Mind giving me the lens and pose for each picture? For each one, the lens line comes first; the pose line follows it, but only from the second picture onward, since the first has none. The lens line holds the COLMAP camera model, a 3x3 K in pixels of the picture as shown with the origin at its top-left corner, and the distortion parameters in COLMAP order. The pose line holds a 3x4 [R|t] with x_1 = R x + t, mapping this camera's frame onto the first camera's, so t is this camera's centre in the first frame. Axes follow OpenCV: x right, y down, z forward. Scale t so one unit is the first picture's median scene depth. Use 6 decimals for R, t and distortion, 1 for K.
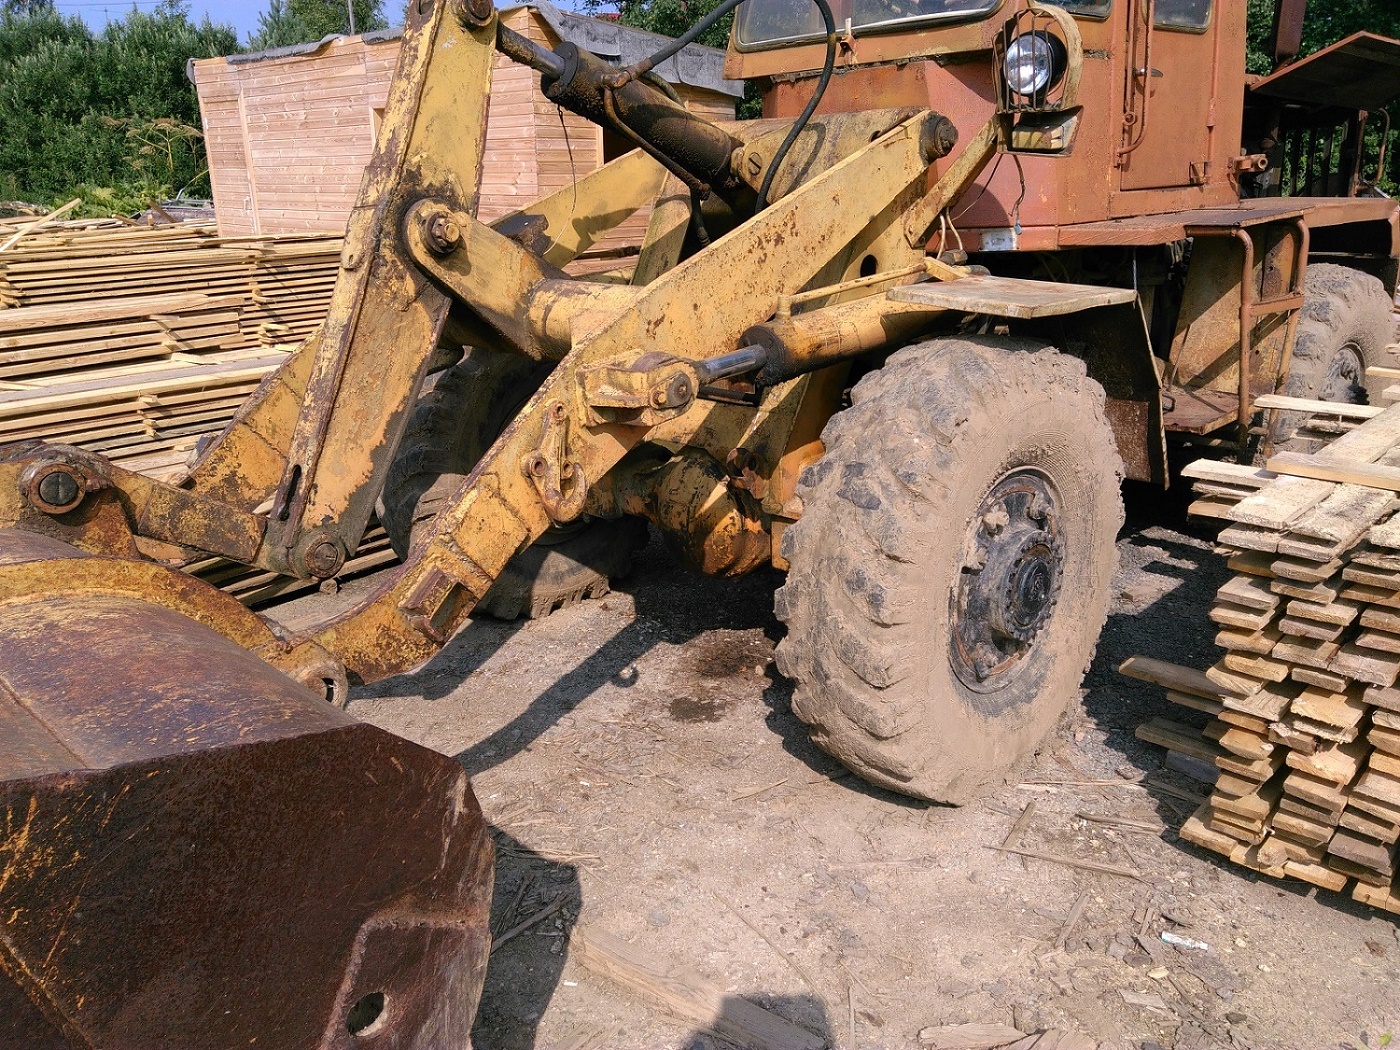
lens RADIAL K [[1113.8, 0, 687.9], [0, 1113.8, 523.6], [0, 0, 1]] dist [0.097551, -0.141611]
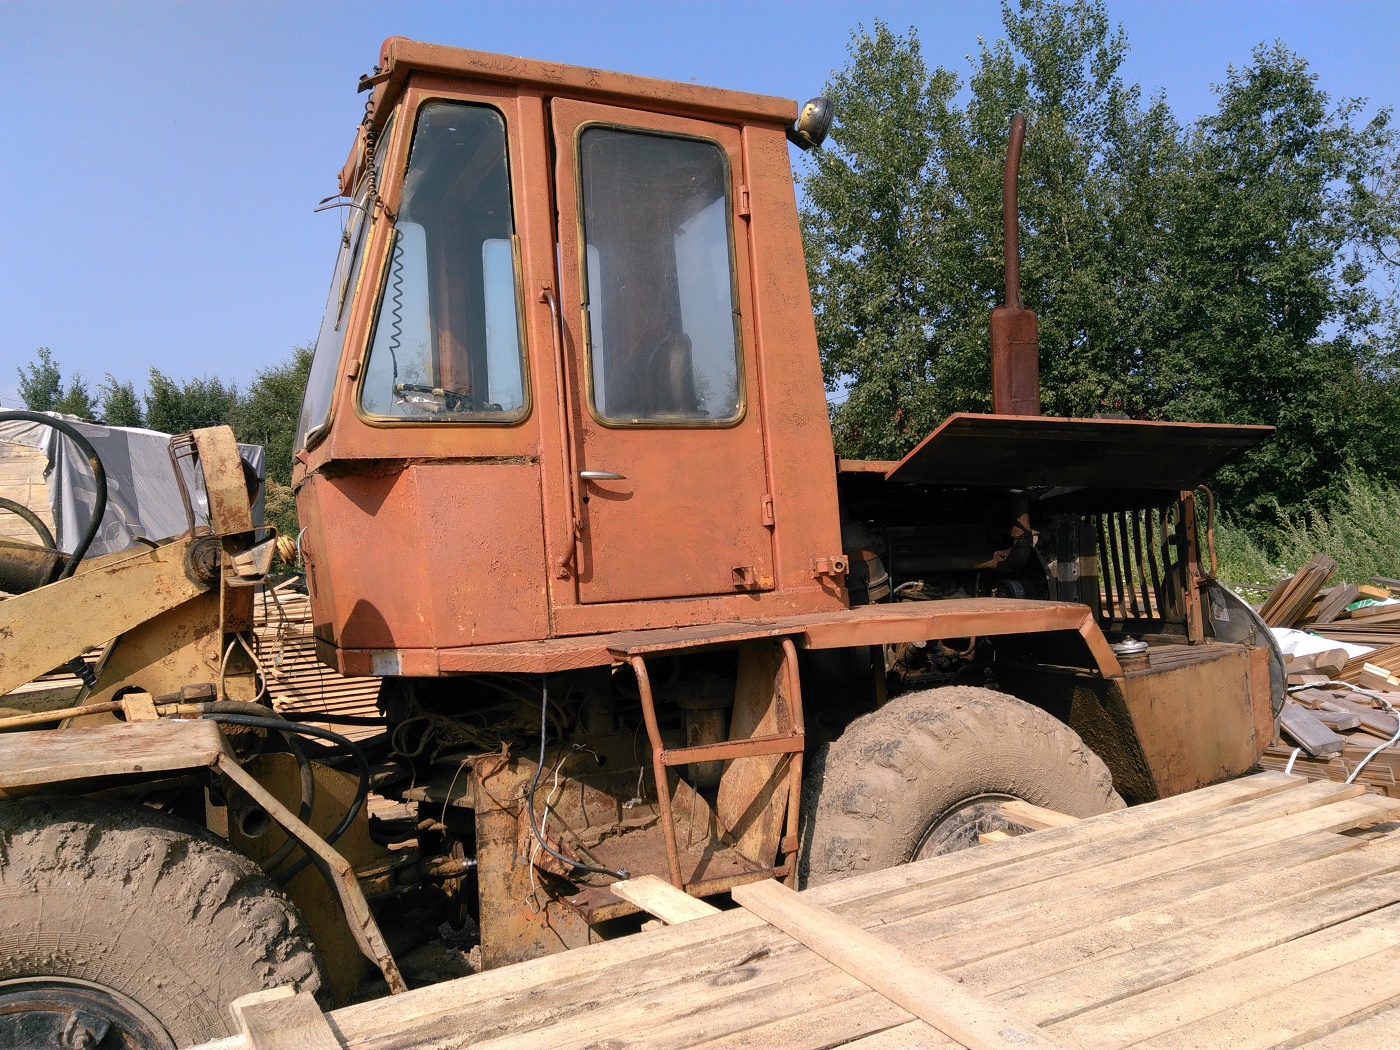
lens RADIAL K [[1093.5, 0, 686.3], [0, 1093.5, 533.0], [0, 0, 1]] dist [0.092534, -0.077167]
pose [[0.951433, -0.020732, -0.307158, 0.880724], [-0.071892, 0.955181, -0.287161, -0.141580], [0.299345, 0.295296, 0.907300, 0.319584]]
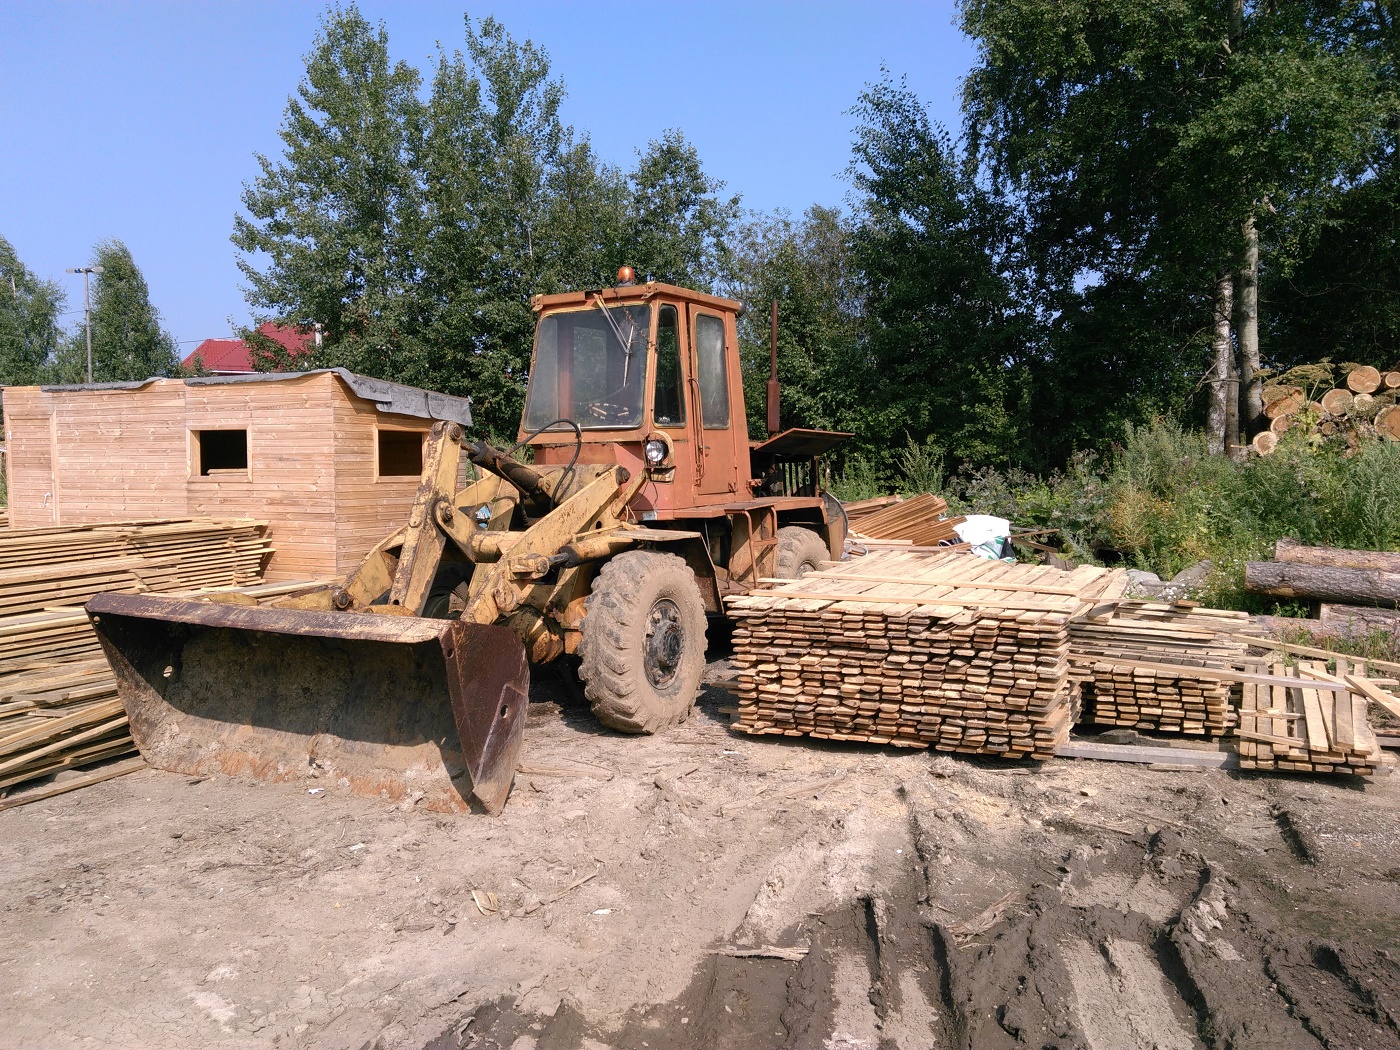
lens RADIAL K [[1113.8, 0, 687.9], [0, 1113.8, 523.6], [0, 0, 1]] dist [0.097551, -0.141611]
pose [[0.955753, -0.010518, 0.293982, -0.376386], [0.082499, 0.968840, -0.233545, 0.357414], [-0.282365, 0.247464, 0.926840, -1.334244]]
